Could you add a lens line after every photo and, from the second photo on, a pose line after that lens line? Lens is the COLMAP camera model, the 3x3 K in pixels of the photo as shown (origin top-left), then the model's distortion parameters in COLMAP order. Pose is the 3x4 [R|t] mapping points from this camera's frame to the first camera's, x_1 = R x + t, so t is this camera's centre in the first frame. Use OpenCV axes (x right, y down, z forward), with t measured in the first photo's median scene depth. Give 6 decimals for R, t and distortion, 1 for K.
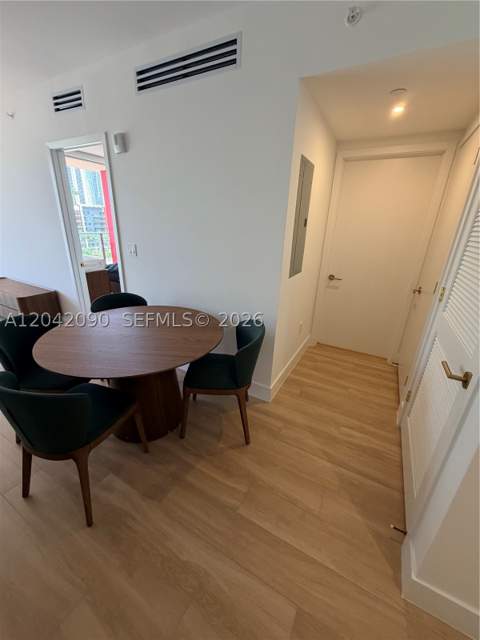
lens RADIAL K [[254.3, 0, 240.6], [0, 254.3, 318.2], [0, 0, 1]] dist [-0.001119, -0.000067]
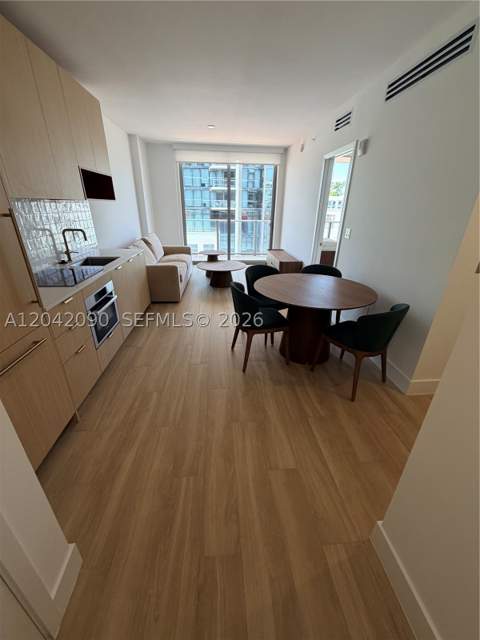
lens RADIAL K [[254.3, 0, 240.6], [0, 254.3, 318.2], [0, 0, 1]] dist [-0.001119, -0.000067]
pose [[0.553220, 0.313306, -0.771873, 0.535566], [-0.292233, 0.940684, 0.172376, 0.085991], [0.780095, 0.130205, 0.611963, -0.169578]]
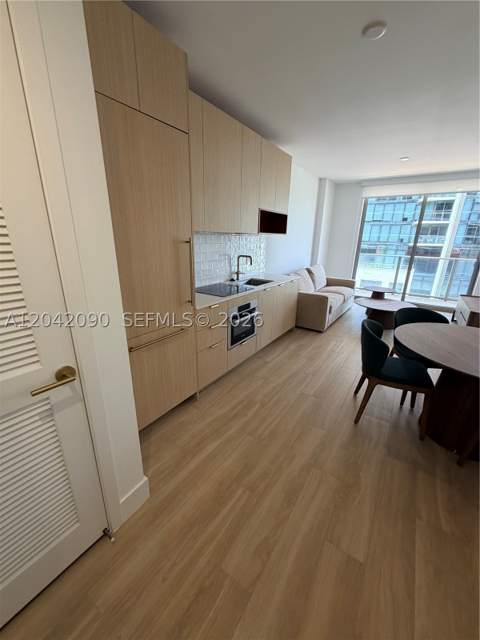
lens RADIAL K [[254.3, 0, 240.6], [0, 254.3, 318.2], [0, 0, 1]] dist [-0.001119, -0.000067]
pose [[-0.088098, 0.269120, -0.959069, 0.626084], [-0.376640, 0.882334, 0.282186, 0.026945], [0.922161, 0.386084, 0.023629, 0.016170]]
